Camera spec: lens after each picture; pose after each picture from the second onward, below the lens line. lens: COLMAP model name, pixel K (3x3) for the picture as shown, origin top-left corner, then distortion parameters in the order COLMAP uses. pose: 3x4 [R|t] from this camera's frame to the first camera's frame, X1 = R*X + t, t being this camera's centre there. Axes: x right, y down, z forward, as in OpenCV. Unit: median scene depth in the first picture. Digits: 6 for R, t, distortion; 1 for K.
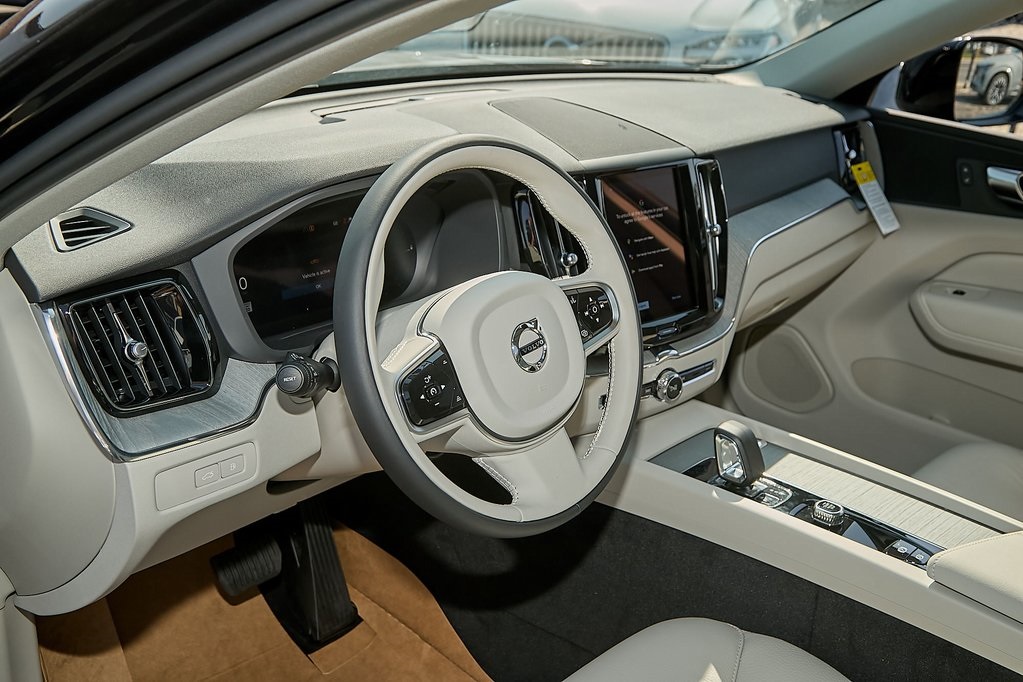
lens RADIAL K [[1054.9, 0, 506.1], [0, 1054.9, 353.5], [0, 0, 1]] dist [0.011479, 0.000000]
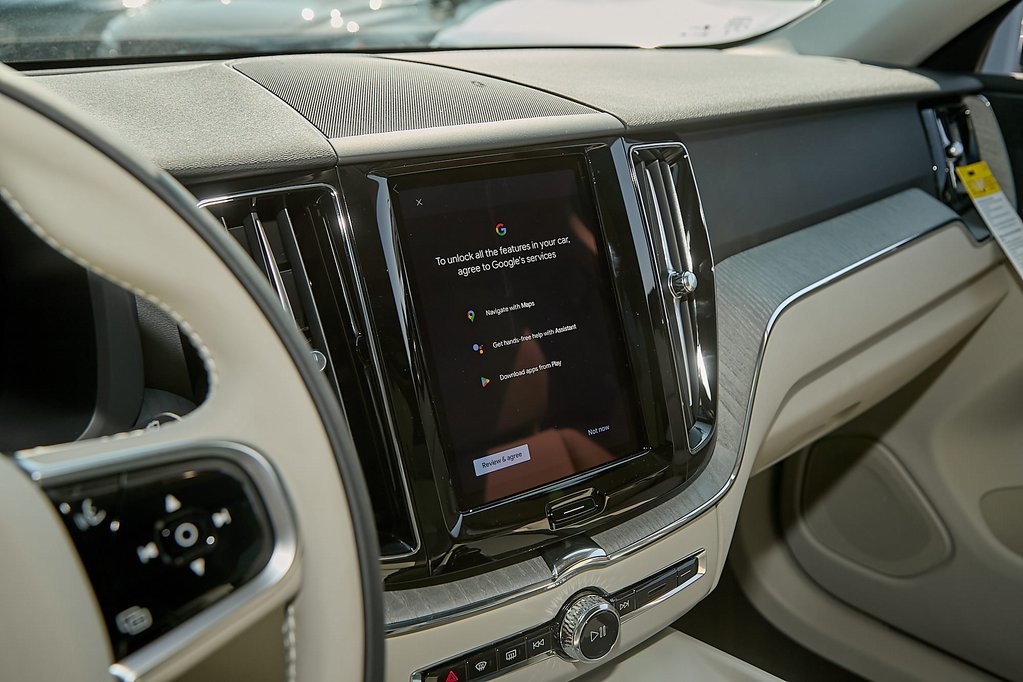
lens RADIAL K [[1054.9, 0, 507.9], [0, 1054.9, 343.6], [0, 0, 1]] dist [0.011479, 0.000000]
pose [[0.995649, -0.045942, -0.081066, 0.154231], [0.038785, 0.995387, -0.087751, -0.049703], [0.084724, 0.084225, 0.992838, 0.511315]]
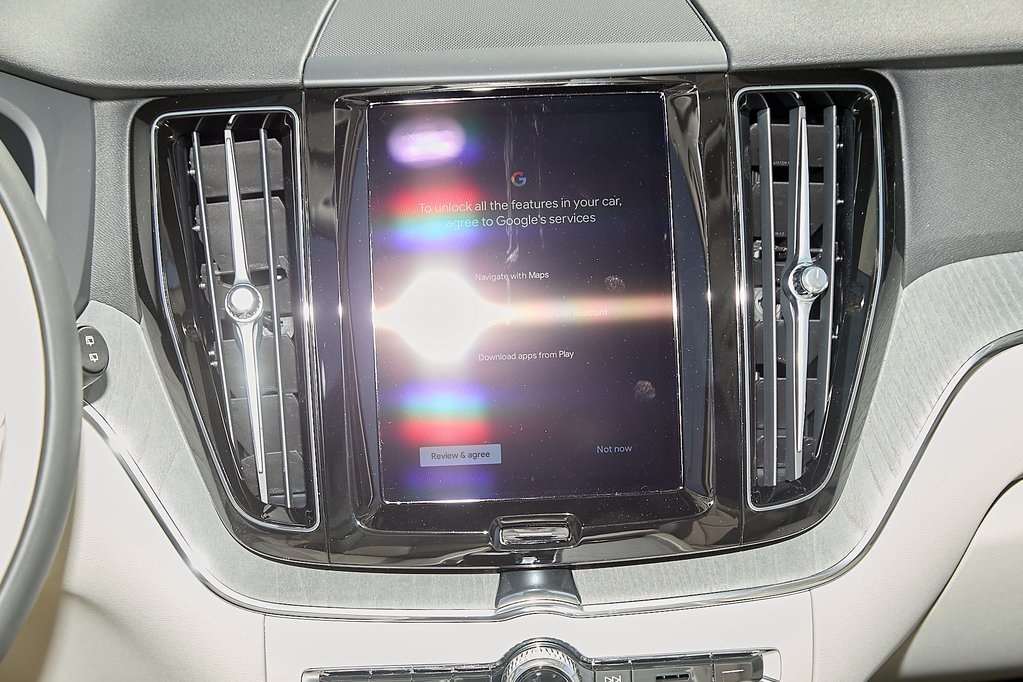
lens RADIAL K [[2638.7, 0, 518.7], [0, 2638.7, 336.7], [0, 0, 1]] dist [-0.183205, 0.000000]
pose [[0.787557, 0.089694, -0.609680, 0.650426], [-0.165878, 0.983690, -0.069558, -0.022249], [0.593497, 0.155913, 0.789590, 0.256541]]
